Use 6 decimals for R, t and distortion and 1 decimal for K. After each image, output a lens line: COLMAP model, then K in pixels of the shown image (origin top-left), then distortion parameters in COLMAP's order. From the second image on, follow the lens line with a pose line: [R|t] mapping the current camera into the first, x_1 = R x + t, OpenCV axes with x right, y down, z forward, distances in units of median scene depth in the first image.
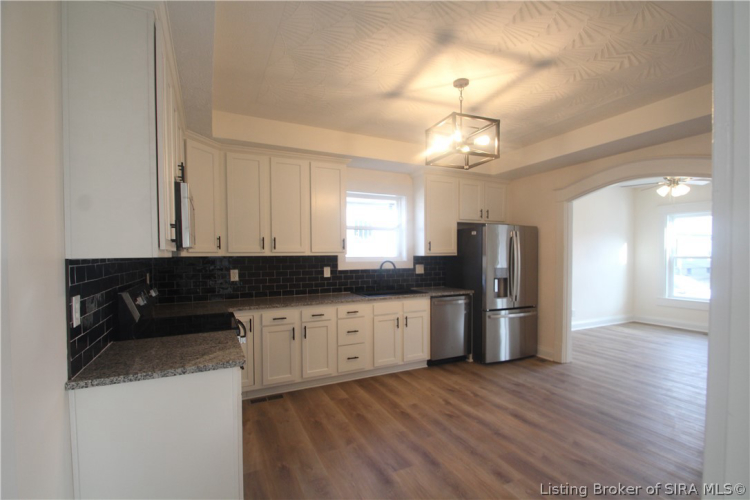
lens RADIAL K [[348.2, 0, 384.5], [0, 348.2, 261.8], [0, 0, 1]] dist [0.013322, -0.018811]
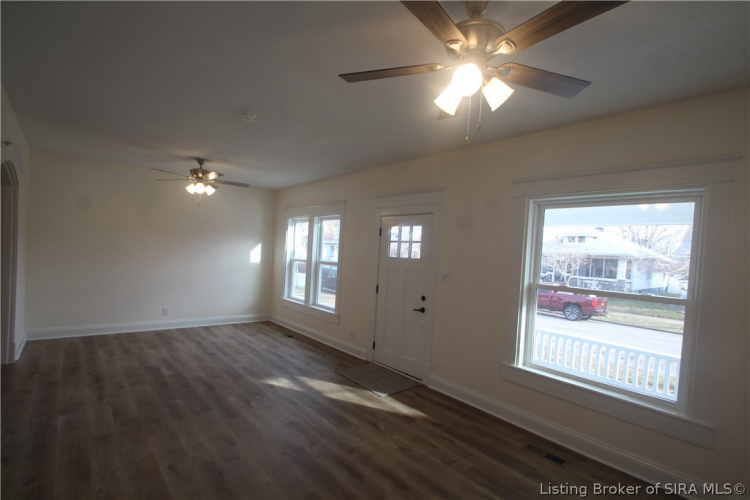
lens RADIAL K [[348.2, 0, 384.5], [0, 348.2, 261.8], [0, 0, 1]] dist [0.013322, -0.018811]
pose [[0.962991, 0.053767, 0.264116, 1.518666], [-0.055196, 0.998474, -0.002013, -0.035179], [-0.263821, -0.012639, 0.964489, -0.136873]]
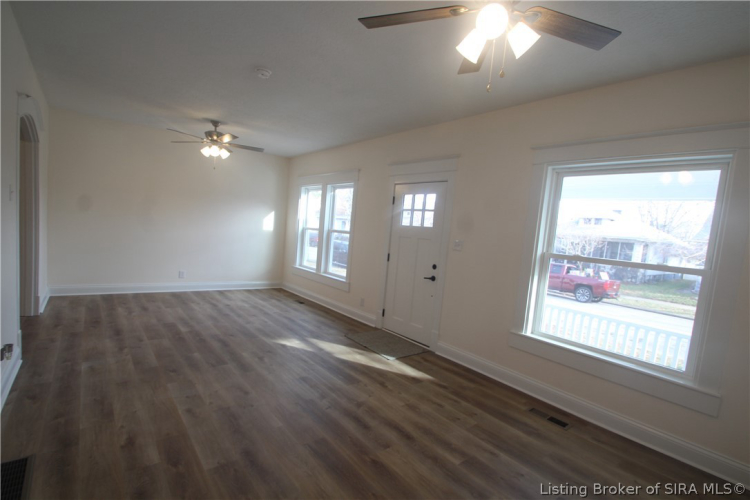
lens RADIAL K [[348.2, 0, 384.5], [0, 348.2, 261.8], [0, 0, 1]] dist [0.013322, -0.018811]
pose [[0.968499, 0.069224, 0.239201, 1.515433], [-0.086852, 0.994167, 0.063946, 0.000405], [-0.233379, -0.082707, 0.968862, -0.140995]]
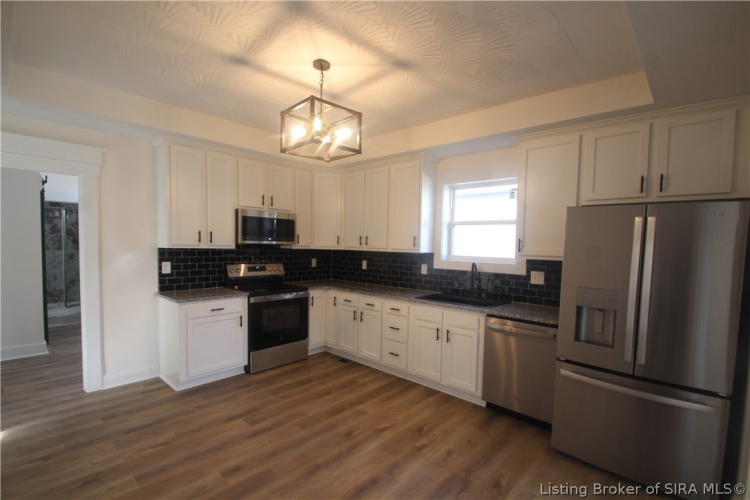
lens RADIAL K [[348.2, 0, 384.5], [0, 348.2, 261.8], [0, 0, 1]] dist [0.013322, -0.018811]
pose [[0.366013, 0.062895, -0.928482, 0.855921], [-0.045517, 0.997729, 0.049643, -0.042571], [0.929496, 0.024092, 0.368044, 0.619813]]
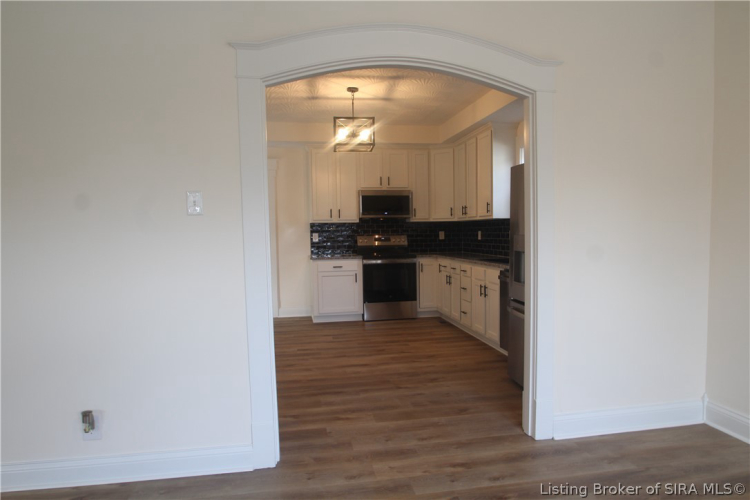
lens RADIAL K [[489.8, 0, 379.3], [0, 489.8, 257.6], [0, 0, 1]] dist [-0.001291, -0.000337]
pose [[-0.286982, 0.063894, -0.955803, 1.510578], [-0.006019, 0.997633, 0.068498, -0.001007], [0.957917, 0.025411, -0.285919, 1.230828]]
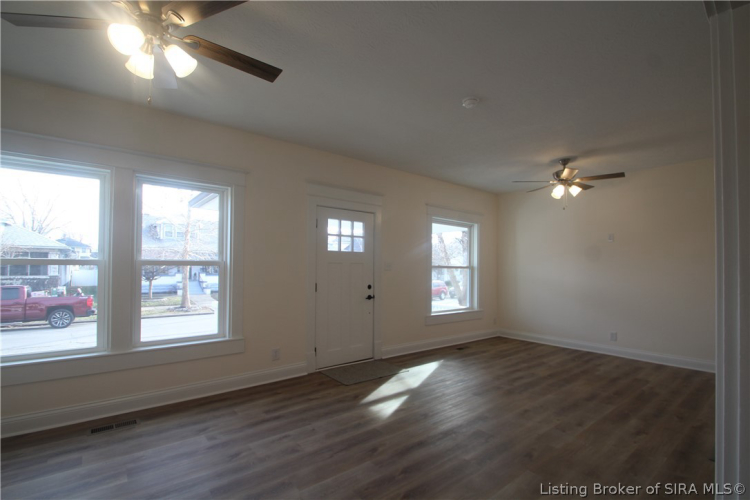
lens RADIAL K [[348.2, 0, 384.5], [0, 348.2, 261.8], [0, 0, 1]] dist [0.013322, -0.018811]
pose [[-0.220604, 0.017823, 0.975201, 0.639241], [0.018170, 0.999735, -0.014162, 0.001828], [-0.975194, 0.014595, -0.220869, 1.201305]]
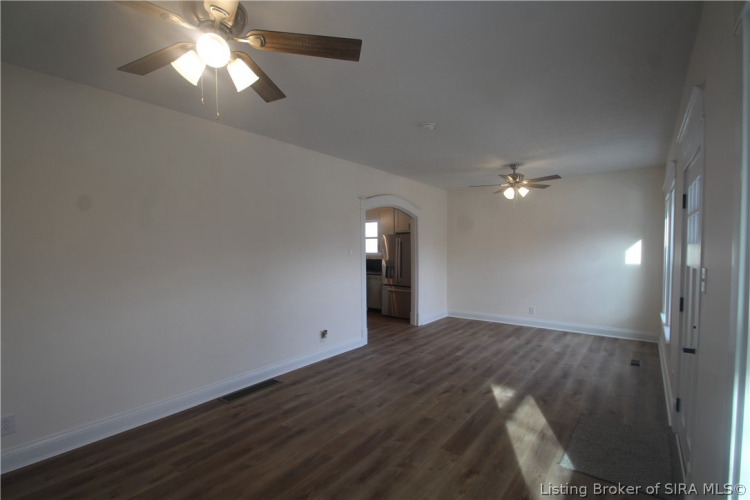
lens RADIAL K [[348.2, 0, 384.5], [0, 348.2, 261.8], [0, 0, 1]] dist [0.013322, -0.018811]
pose [[0.447714, 0.035252, -0.893482, 2.233161], [-0.017247, 0.999377, 0.030788, -0.035416], [0.894010, 0.001626, 0.448043, 0.266254]]
